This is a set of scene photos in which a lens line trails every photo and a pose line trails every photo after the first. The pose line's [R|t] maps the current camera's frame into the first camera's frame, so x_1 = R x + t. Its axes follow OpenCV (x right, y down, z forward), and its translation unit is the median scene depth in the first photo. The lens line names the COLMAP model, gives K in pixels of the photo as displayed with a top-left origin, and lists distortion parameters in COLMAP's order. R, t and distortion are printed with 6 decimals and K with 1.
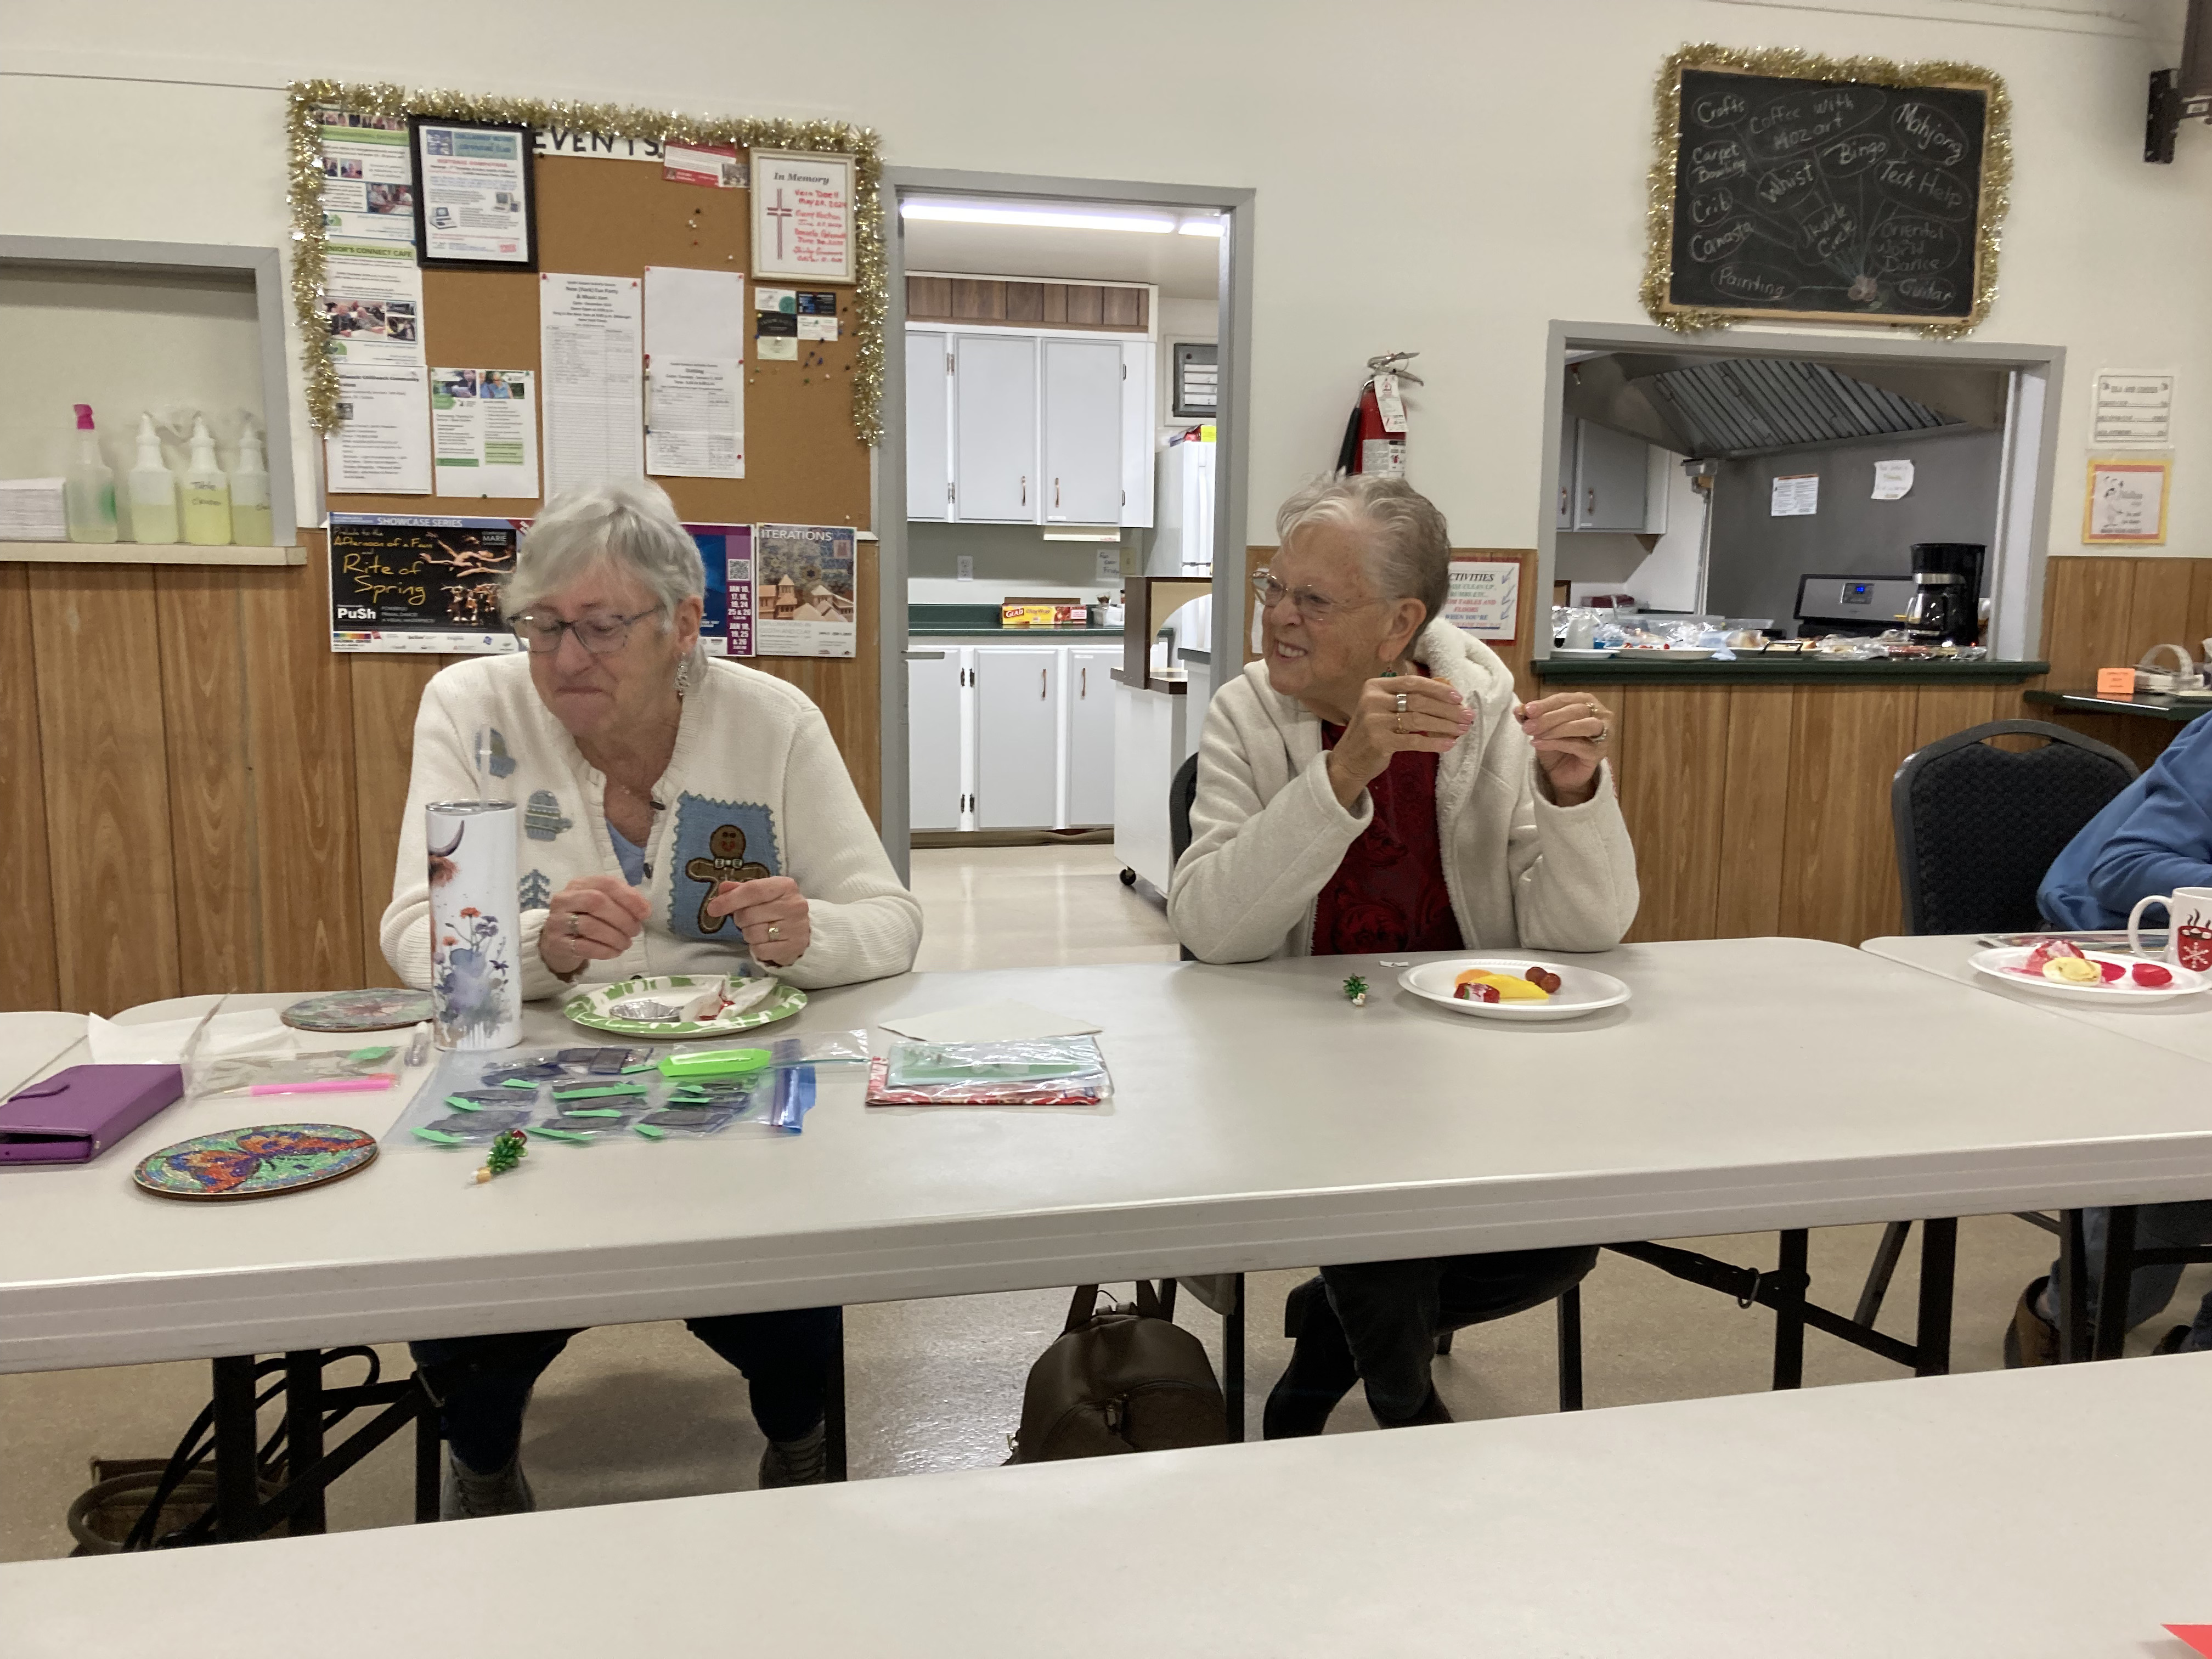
lens RADIAL K [[1839.0, 0, 1117.2], [0, 1839.0, 836.4], [0, 0, 1]] dist [-0.000094, 0.051198]
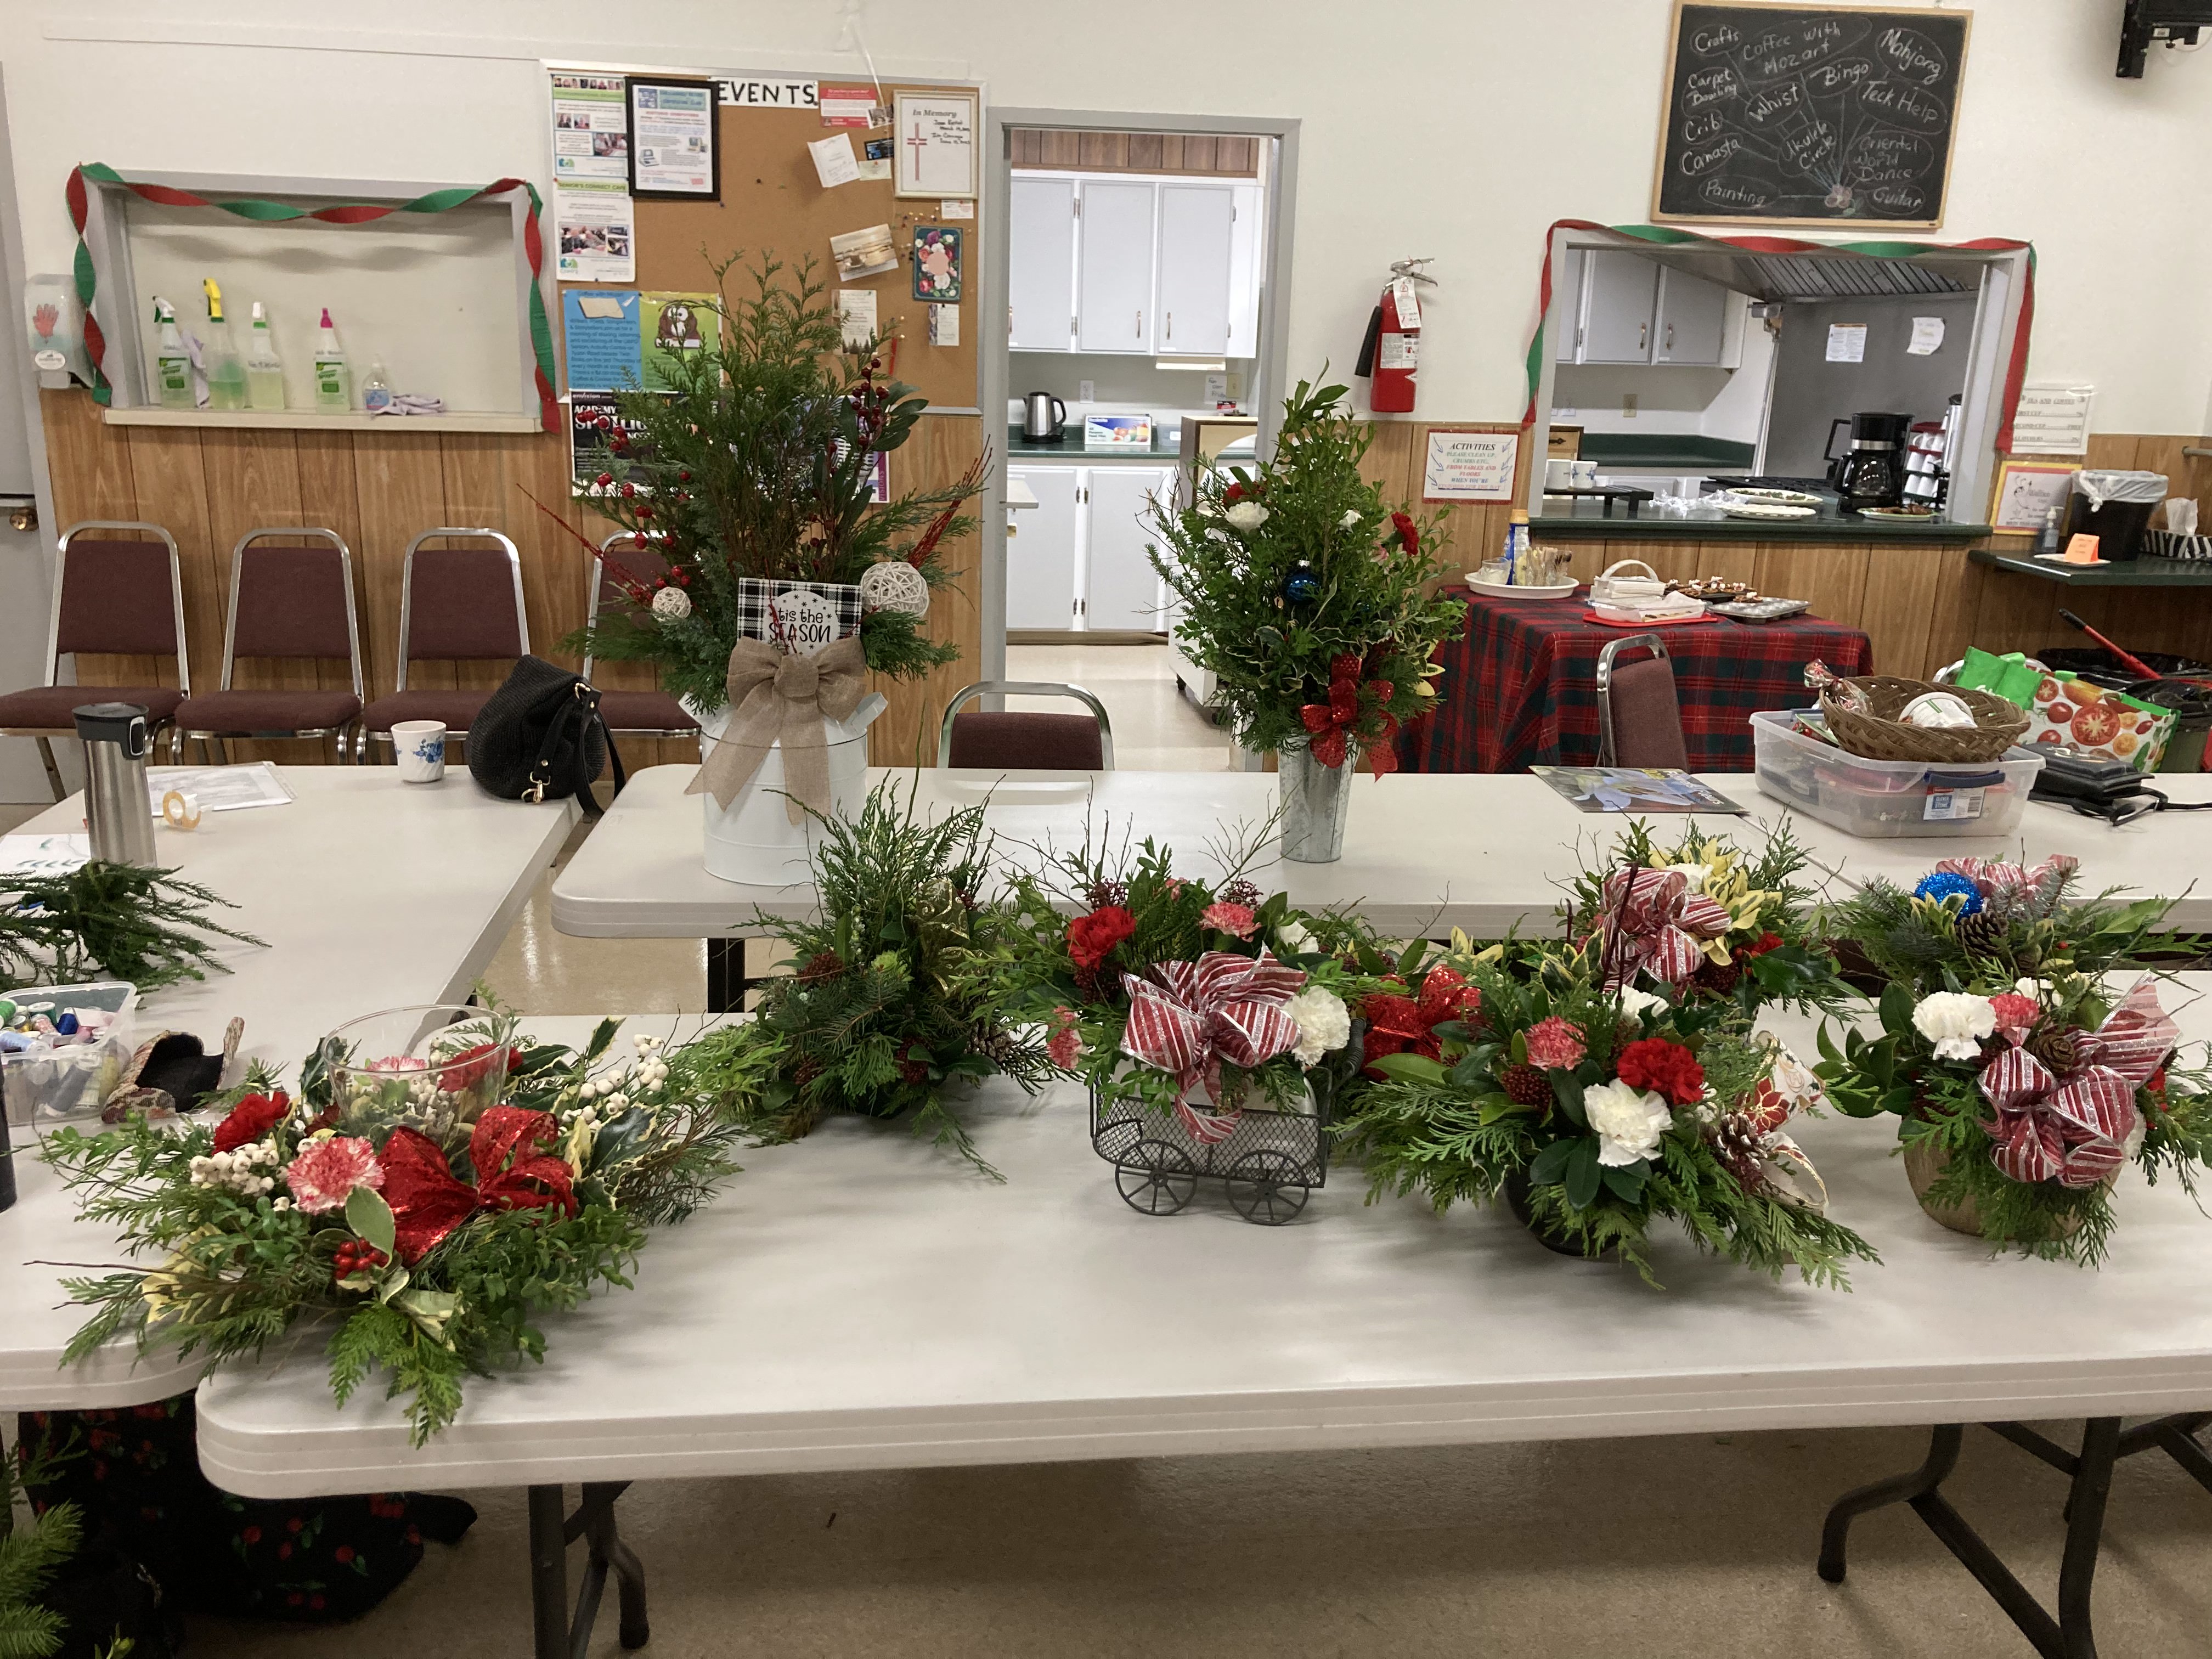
lens RADIAL K [[1918.6, 0, 1096.8], [0, 1918.6, 821.9], [0, 0, 1]] dist [0.059170, 0.005739]
pose [[0.993558, 0.045698, -0.103700, 0.090148], [-0.033125, 0.992236, 0.119873, -0.041351], [0.108373, -0.115665, 0.987358, -0.301283]]
